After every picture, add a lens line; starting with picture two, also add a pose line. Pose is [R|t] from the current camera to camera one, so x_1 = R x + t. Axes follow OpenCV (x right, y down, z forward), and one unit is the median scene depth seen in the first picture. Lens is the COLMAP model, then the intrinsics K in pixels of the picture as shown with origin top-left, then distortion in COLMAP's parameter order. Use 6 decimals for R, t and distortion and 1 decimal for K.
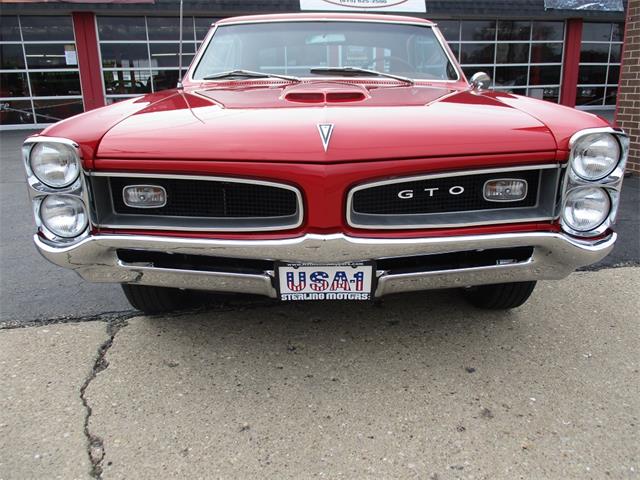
lens RADIAL K [[539.1, 0, 324.4], [0, 539.1, 240.1], [0, 0, 1]] dist [-0.022503, 0.012289]
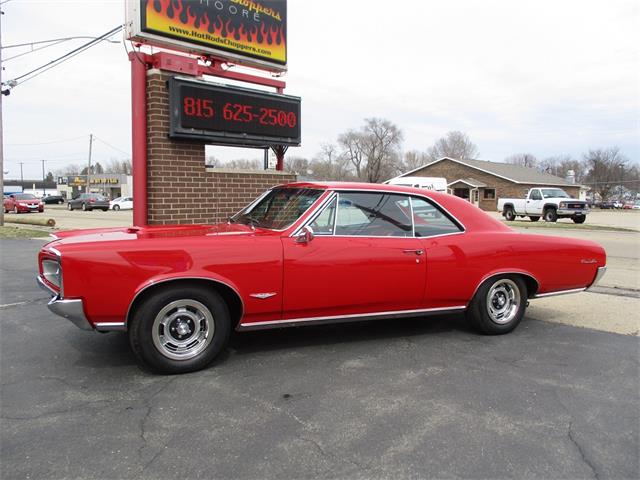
lens RADIAL K [[539.1, 0, 323.1], [0, 539.1, 240.2], [0, 0, 1]] dist [-0.022503, 0.012289]
pose [[-0.532258, -0.061654, 0.844335, -1.594202], [0.235821, 0.947072, 0.217814, -1.031755], [-0.813075, 0.315045, -0.489547, 3.099499]]
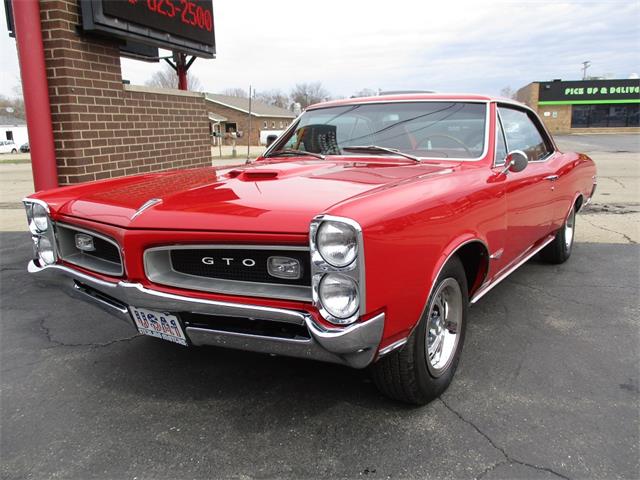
lens RADIAL K [[539.1, 0, 321.3], [0, 539.1, 240.7], [0, 0, 1]] dist [-0.022503, 0.012289]
pose [[-0.880893, -0.059622, 0.469546, -0.279044], [0.168697, 0.887337, 0.429156, -1.131946], [-0.442233, 0.457252, -0.771590, 3.530552]]
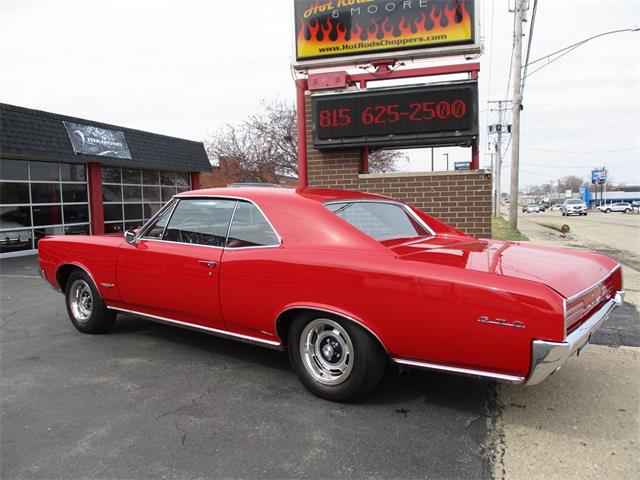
lens RADIAL K [[539.1, 0, 325.1], [0, 539.1, 240.2], [0, 0, 1]] dist [-0.022503, 0.012289]
pose [[0.516298, -0.053339, 0.854747, -1.408429], [0.250061, 0.963954, -0.090892, -0.306952], [-0.819089, 0.260666, 0.511025, 0.666407]]
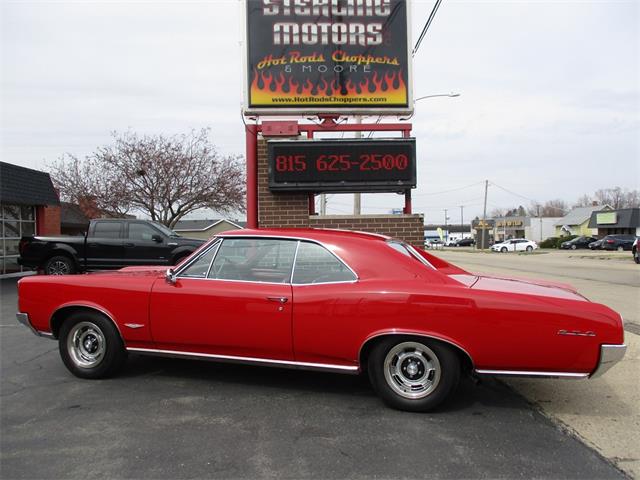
lens RADIAL K [[539.1, 0, 325.4], [0, 539.1, 240.7], [0, 0, 1]] dist [-0.022503, 0.012289]
pose [[0.196178, 0.005711, 0.980552, -1.928266], [0.281448, 0.957579, -0.061886, -0.519221], [-0.939309, 0.288115, 0.186248, 1.321589]]
